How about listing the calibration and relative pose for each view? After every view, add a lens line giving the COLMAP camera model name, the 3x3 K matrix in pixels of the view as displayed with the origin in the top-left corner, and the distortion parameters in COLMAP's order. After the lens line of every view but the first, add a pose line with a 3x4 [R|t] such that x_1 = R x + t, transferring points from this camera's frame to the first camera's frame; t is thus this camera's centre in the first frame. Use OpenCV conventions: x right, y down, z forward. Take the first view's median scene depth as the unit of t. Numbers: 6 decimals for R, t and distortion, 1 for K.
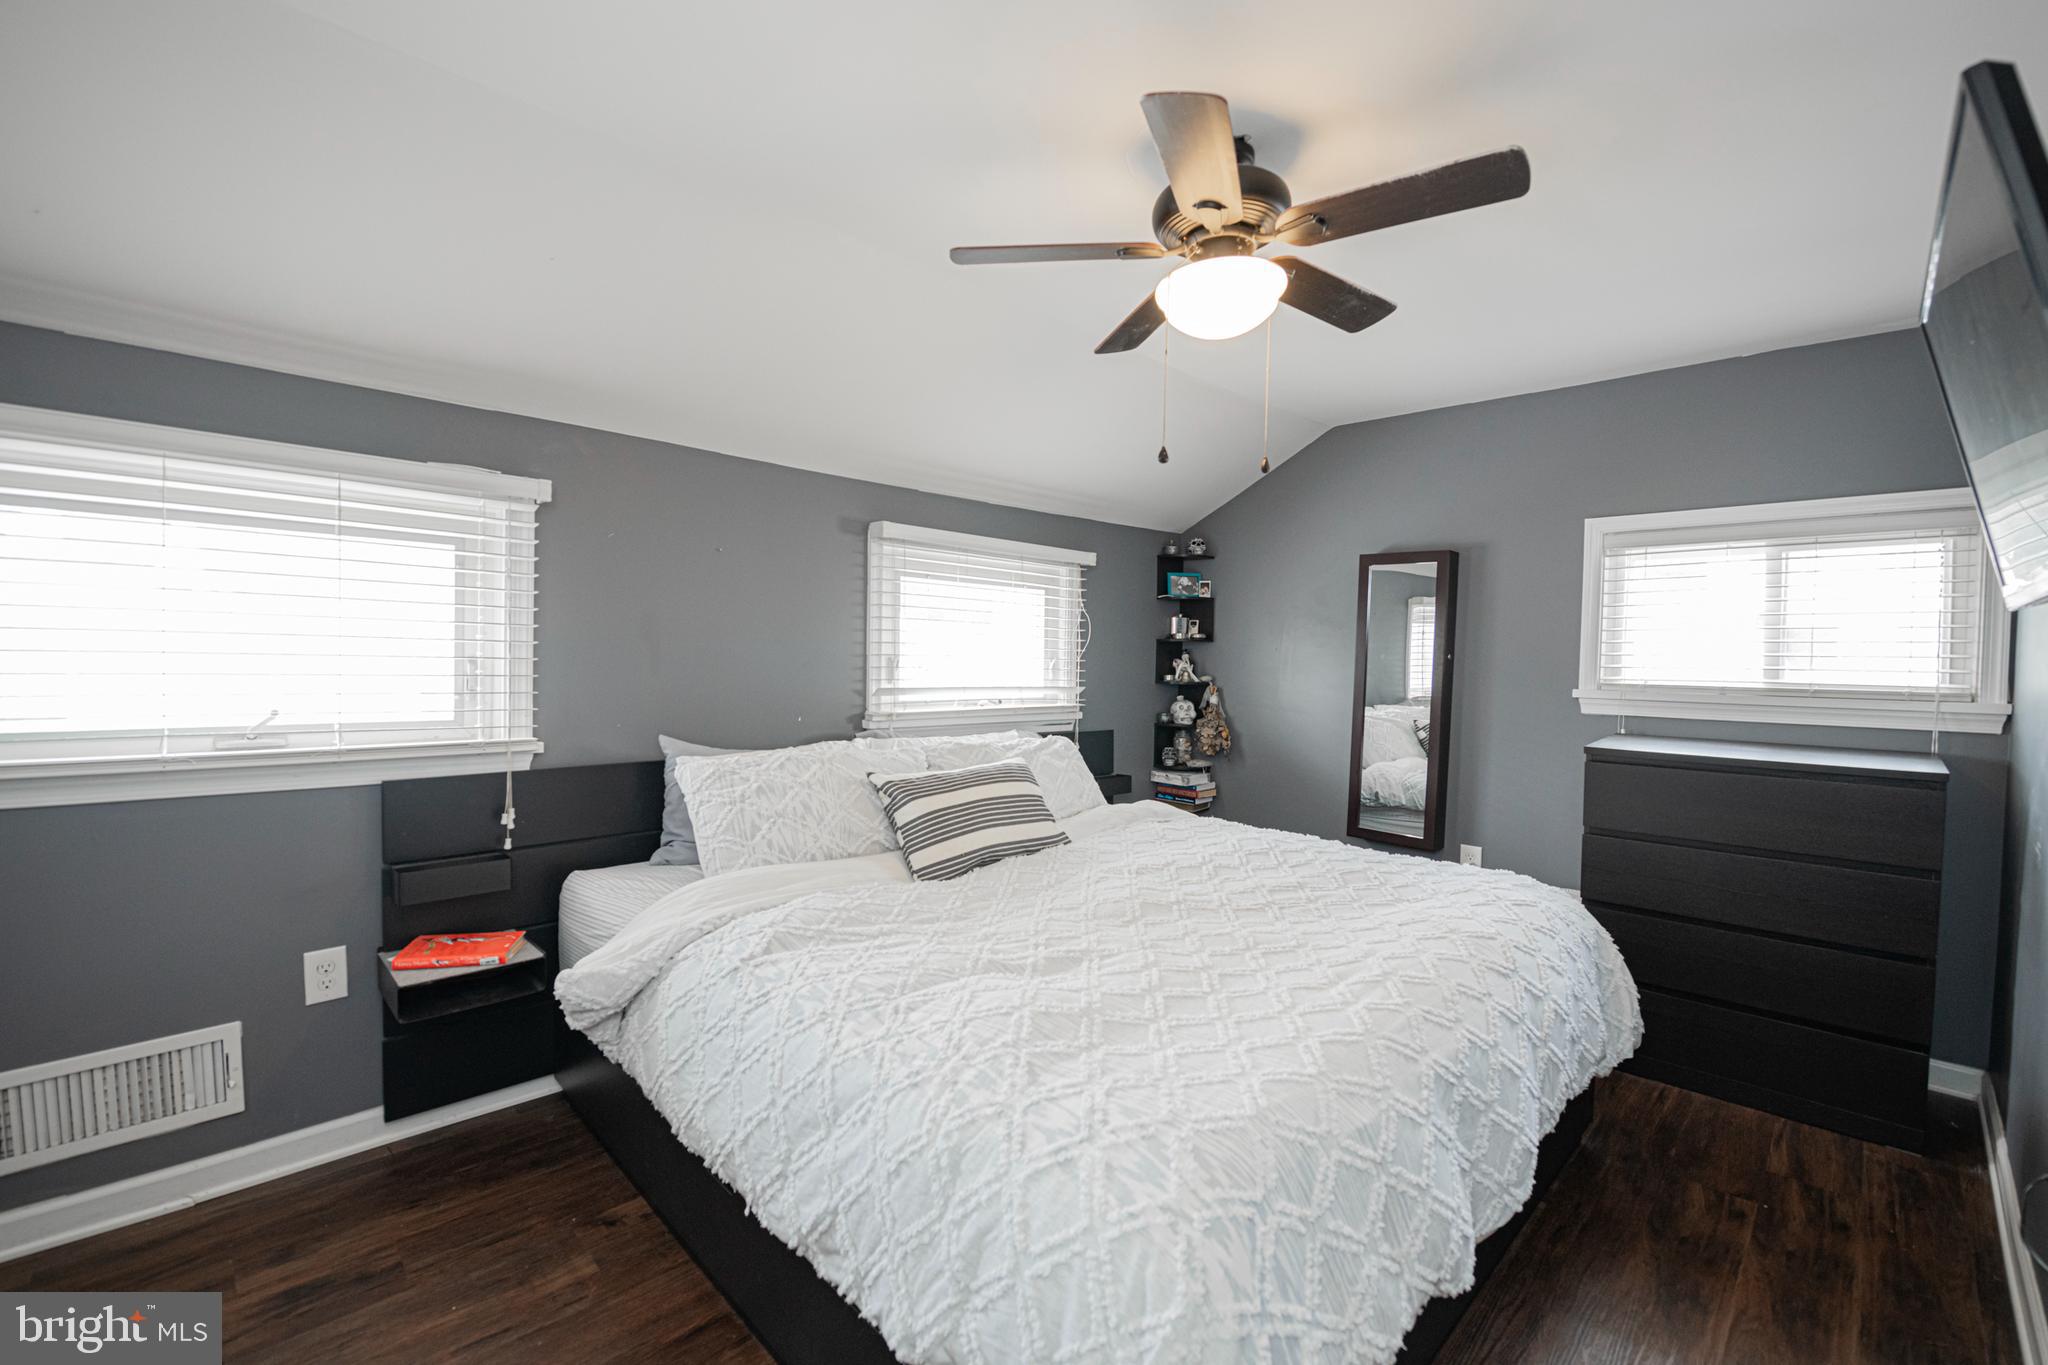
lens RADIAL K [[846.0, 0, 1026.0], [0, 846.0, 663.8], [0, 0, 1]] dist [-0.000890, -0.001251]
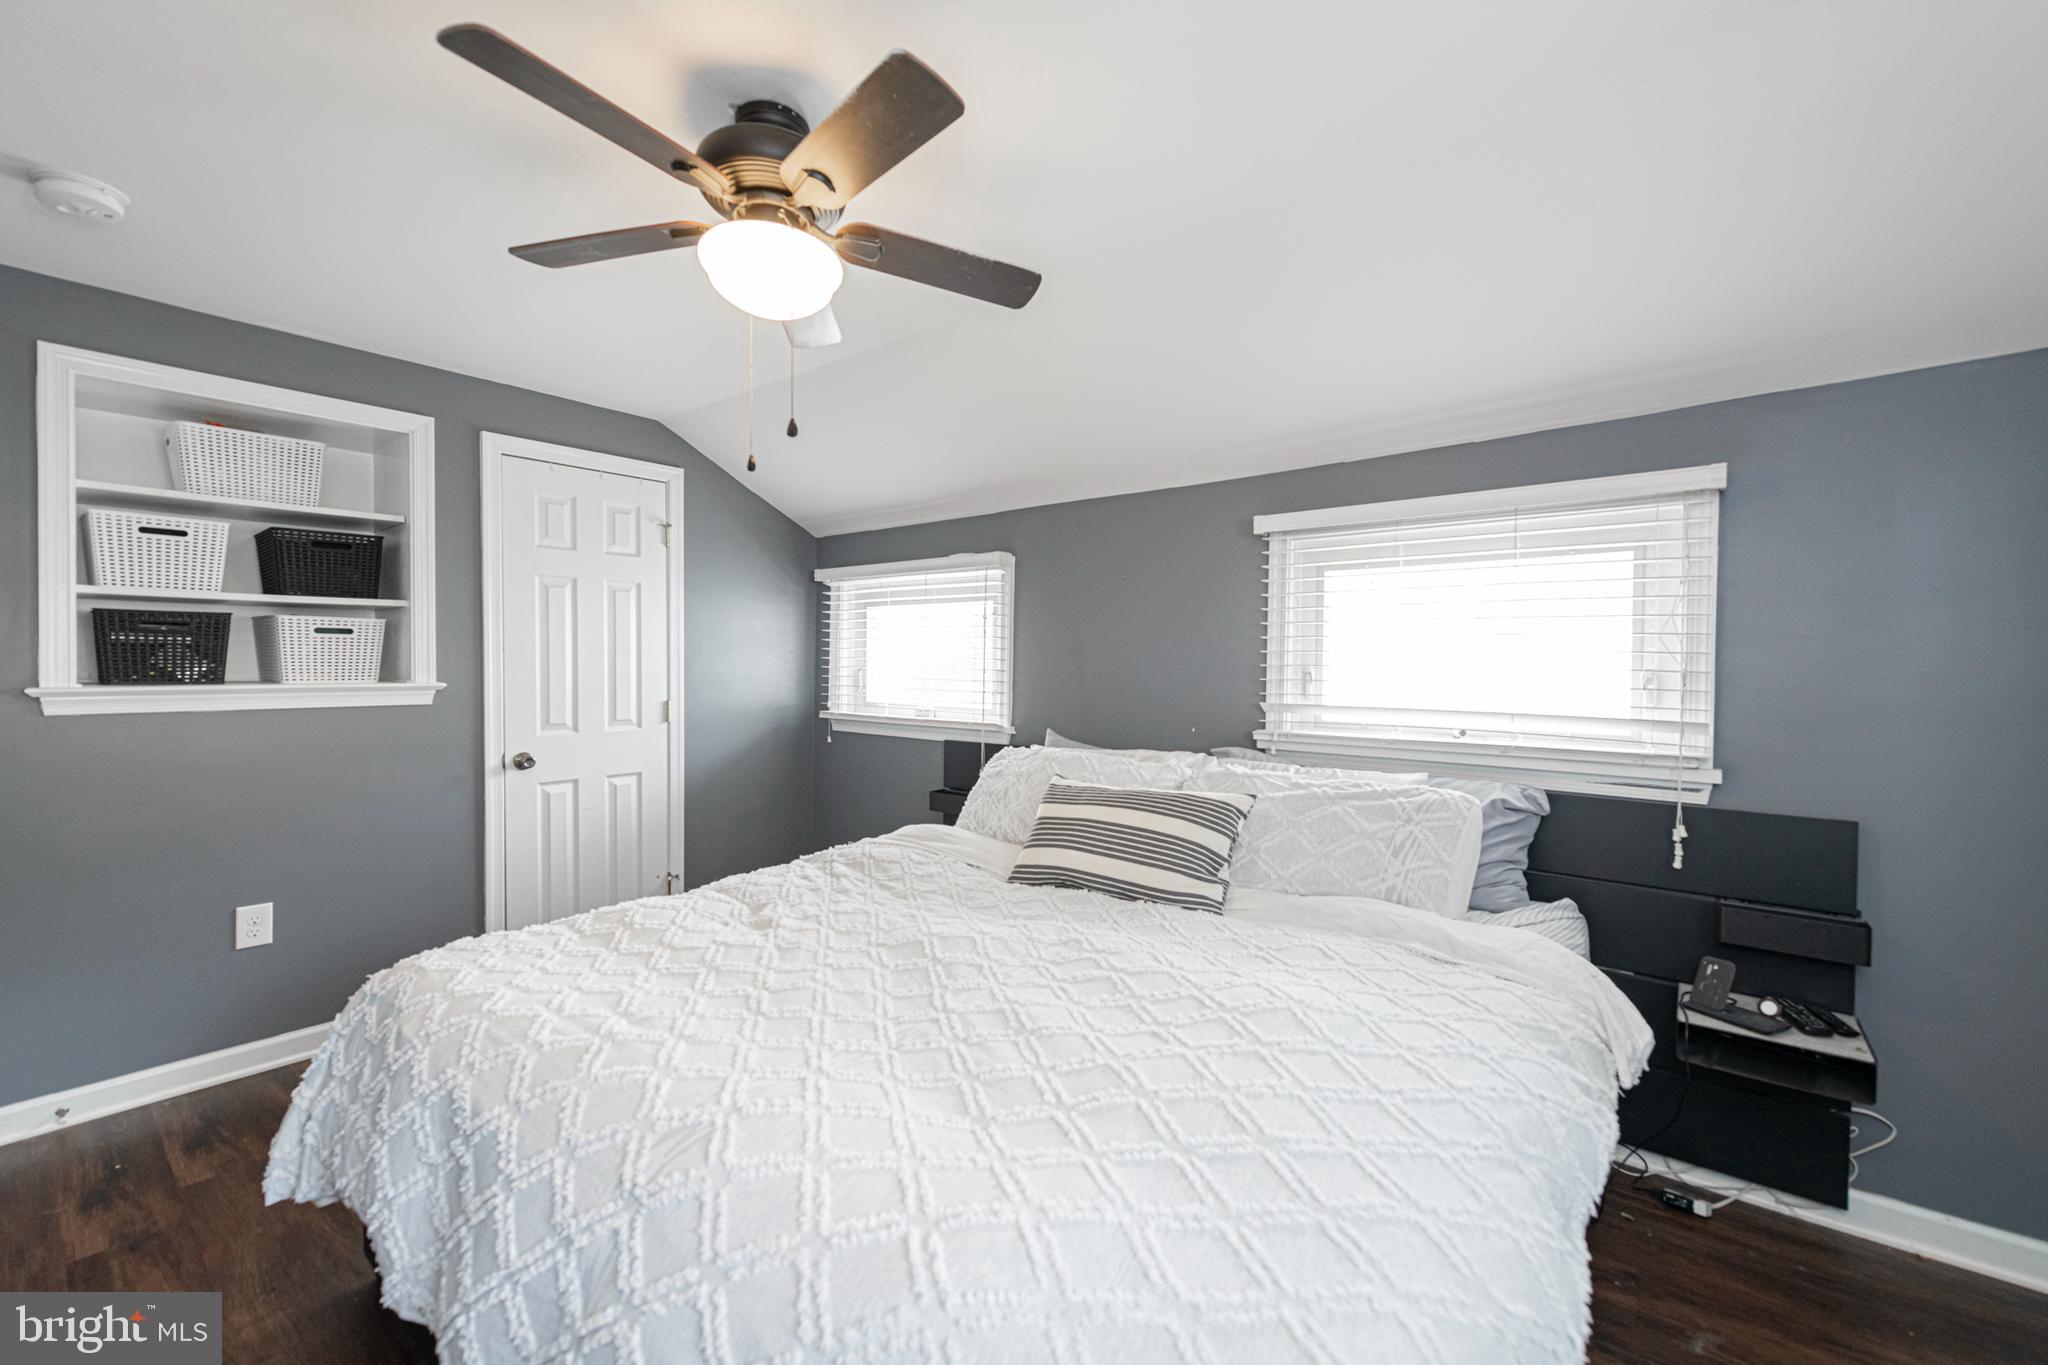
lens RADIAL K [[800.8, 0, 1026.5], [0, 800.8, 684.5], [0, 0, 1]] dist [0.015904, 0.000097]
pose [[0.138436, 0.017487, -0.990217, 0.616132], [-0.004897, 0.999844, 0.016973, -0.004076], [0.990359, 0.002499, 0.138500, 0.617898]]
